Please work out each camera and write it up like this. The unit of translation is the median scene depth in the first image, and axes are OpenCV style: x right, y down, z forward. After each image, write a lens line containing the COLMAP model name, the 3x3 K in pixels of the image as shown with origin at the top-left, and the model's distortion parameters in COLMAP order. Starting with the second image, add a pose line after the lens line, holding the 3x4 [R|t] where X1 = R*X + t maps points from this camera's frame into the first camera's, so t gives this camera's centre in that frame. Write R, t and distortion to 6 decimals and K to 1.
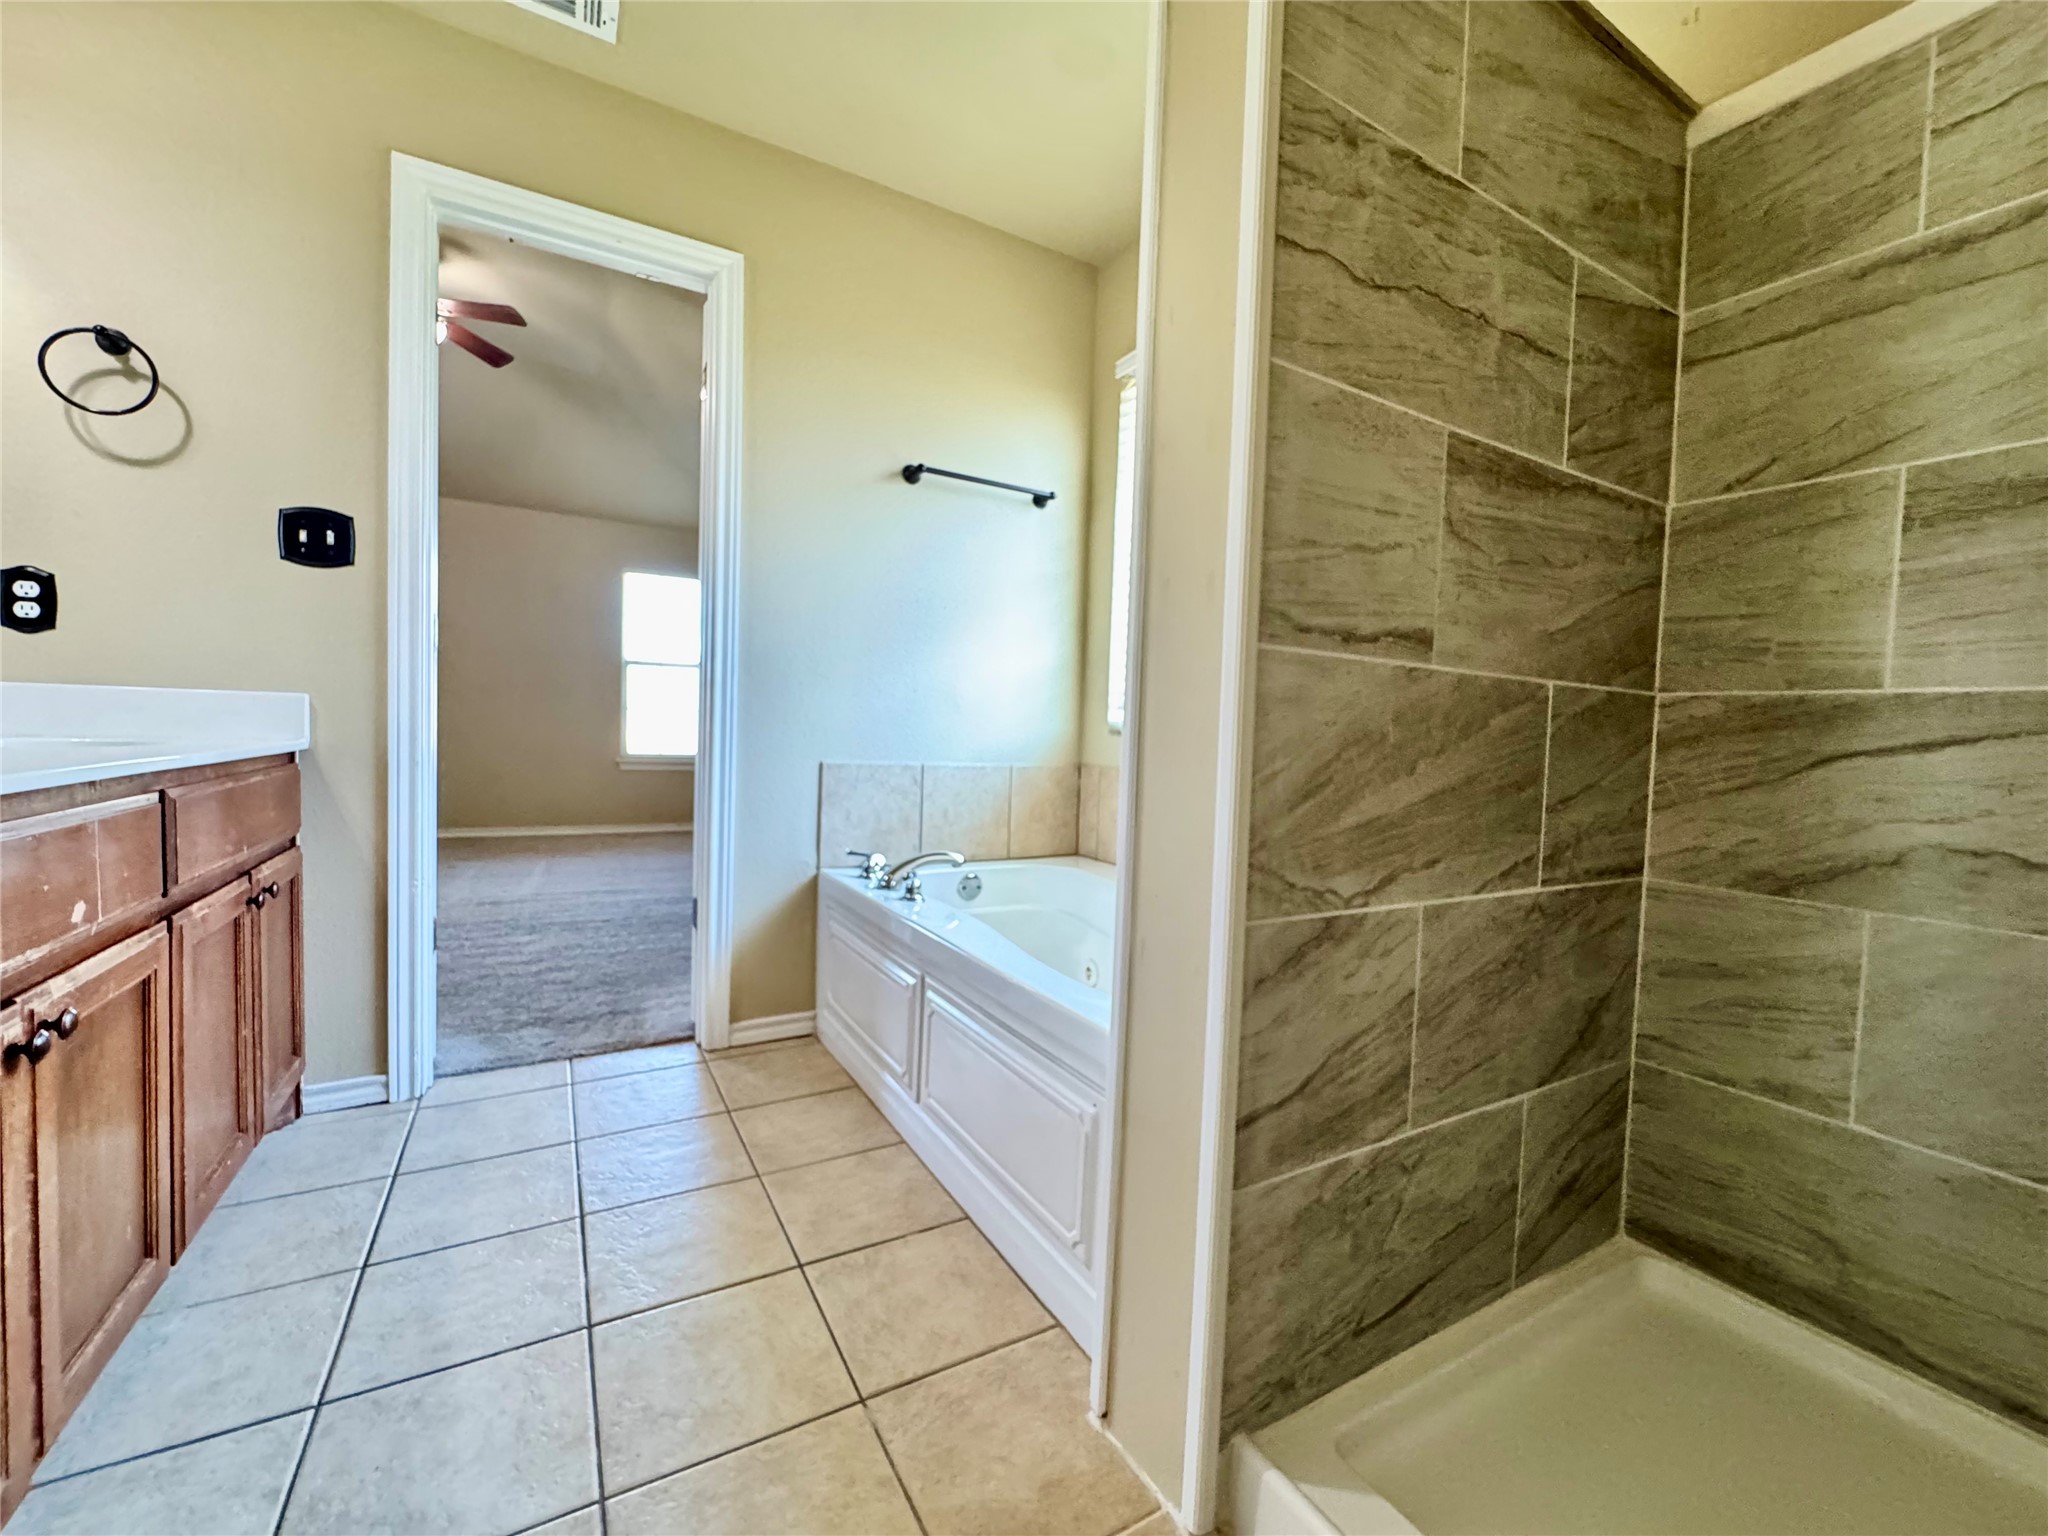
lens RADIAL K [[822.6, 0, 1033.7], [0, 822.6, 771.8], [0, 0, 1]] dist [-0.008442, -0.000751]
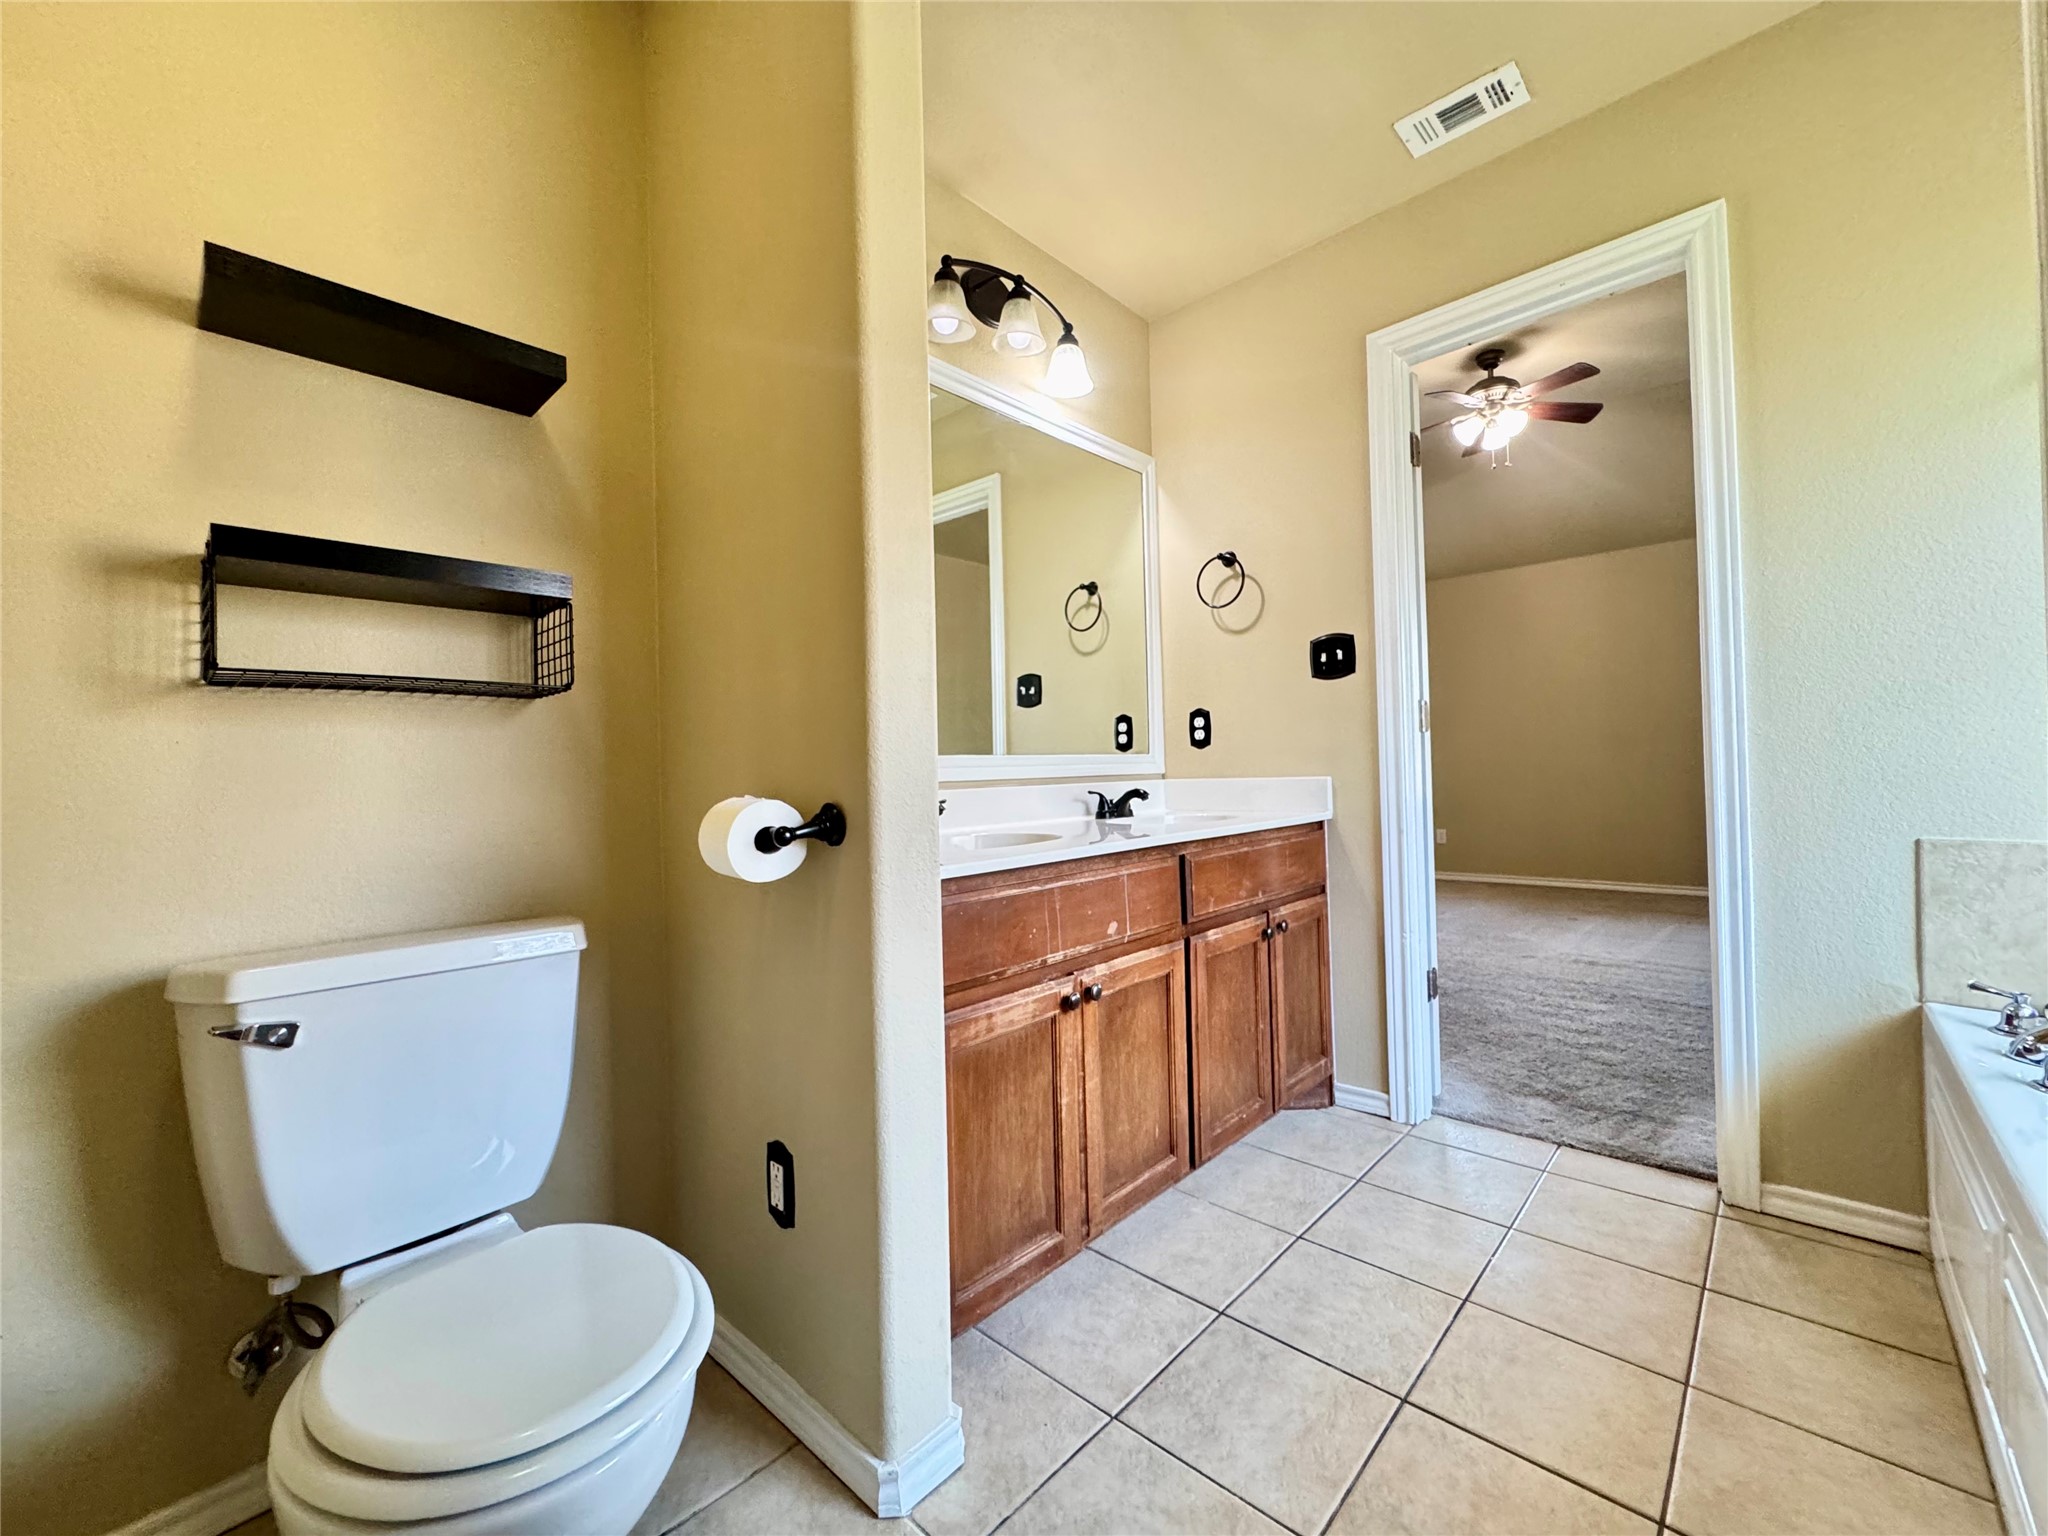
lens RADIAL K [[822.6, 0, 1019.6], [0, 822.6, 771.6], [0, 0, 1]] dist [-0.008442, -0.000751]
pose [[0.273238, -0.041229, -0.961063, 0.192072], [-0.008913, 0.998930, -0.045387, -0.032315], [0.961905, 0.020967, 0.272578, 0.135770]]
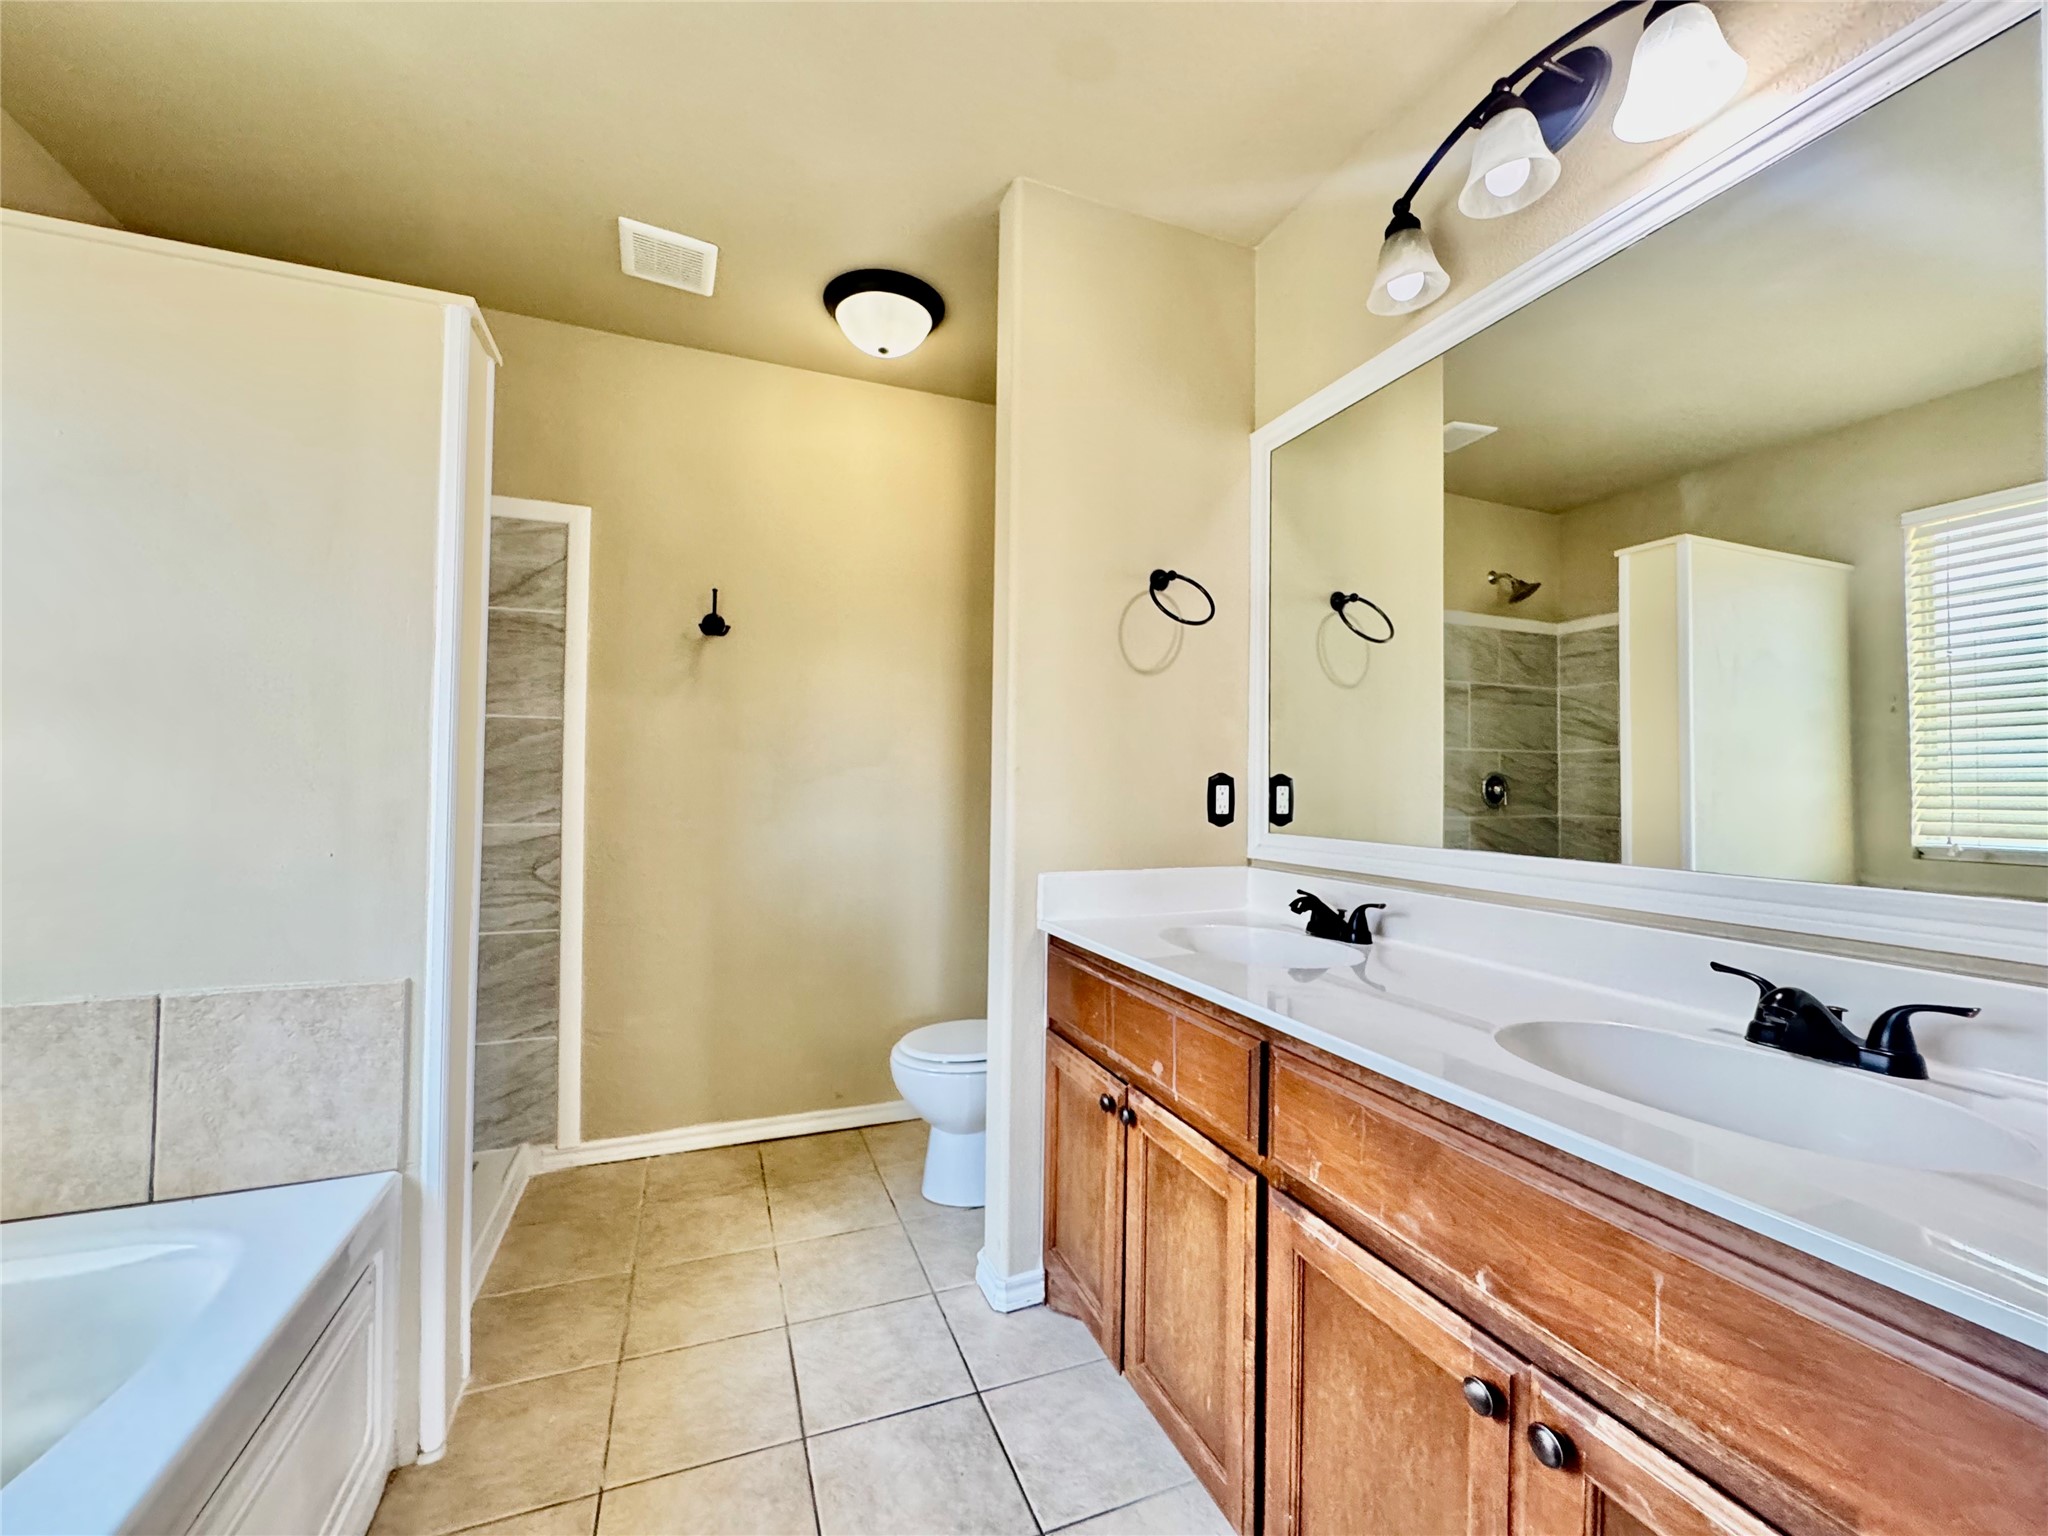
lens RADIAL K [[822.6, 0, 1022.5], [0, 822.6, 766.8], [0, 0, 1]] dist [-0.008442, -0.000751]
pose [[-0.984091, -0.048998, 0.170773, -0.480373], [-0.045998, 0.998711, 0.021482, -0.161724], [-0.171605, 0.013285, -0.985076, 1.032566]]
